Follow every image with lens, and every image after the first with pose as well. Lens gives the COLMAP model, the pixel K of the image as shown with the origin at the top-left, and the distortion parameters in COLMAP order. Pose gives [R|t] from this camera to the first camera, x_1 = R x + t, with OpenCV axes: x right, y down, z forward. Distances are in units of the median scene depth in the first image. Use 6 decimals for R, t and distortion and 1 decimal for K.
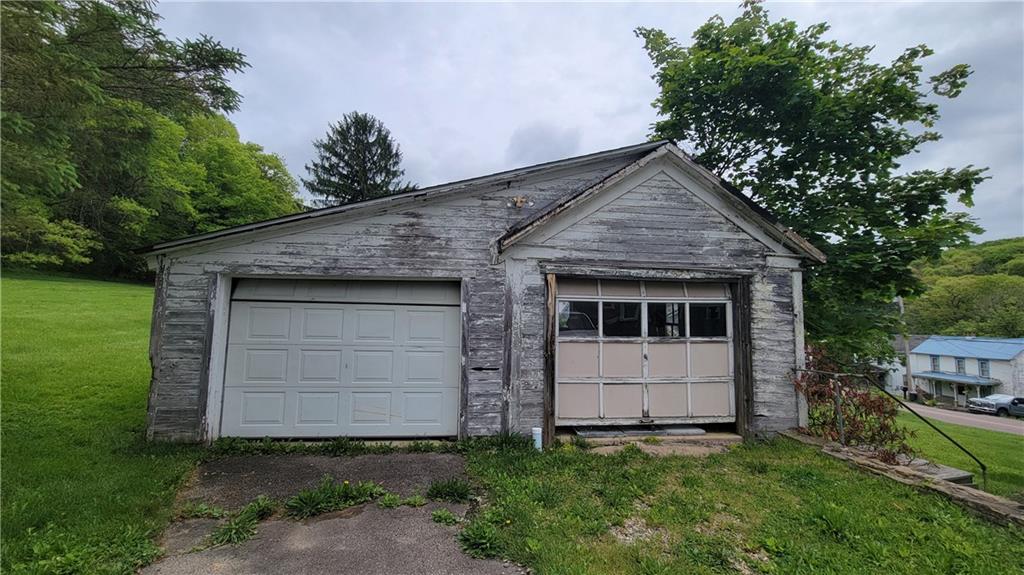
lens RADIAL K [[417.2, 0, 509.5], [0, 417.2, 284.3], [0, 0, 1]] dist [-0.000475, -0.000038]
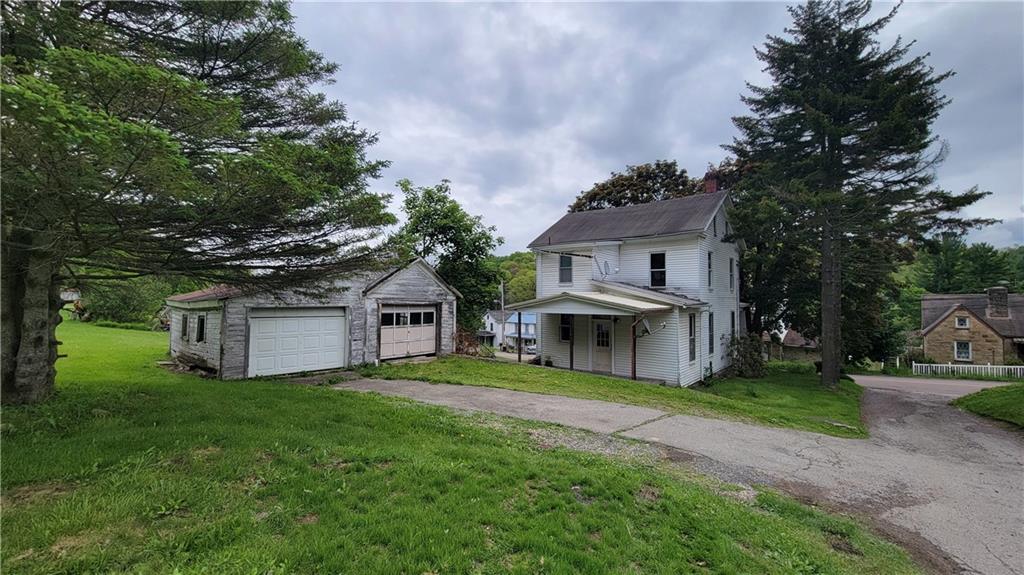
lens RADIAL K [[417.2, 0, 509.5], [0, 417.2, 284.3], [0, 0, 1]] dist [-0.000475, -0.000038]
pose [[0.730869, 0.018504, 0.682267, -1.090267], [-0.053962, 0.998070, 0.030738, -0.266560], [-0.680381, -0.059282, 0.730457, -1.473956]]
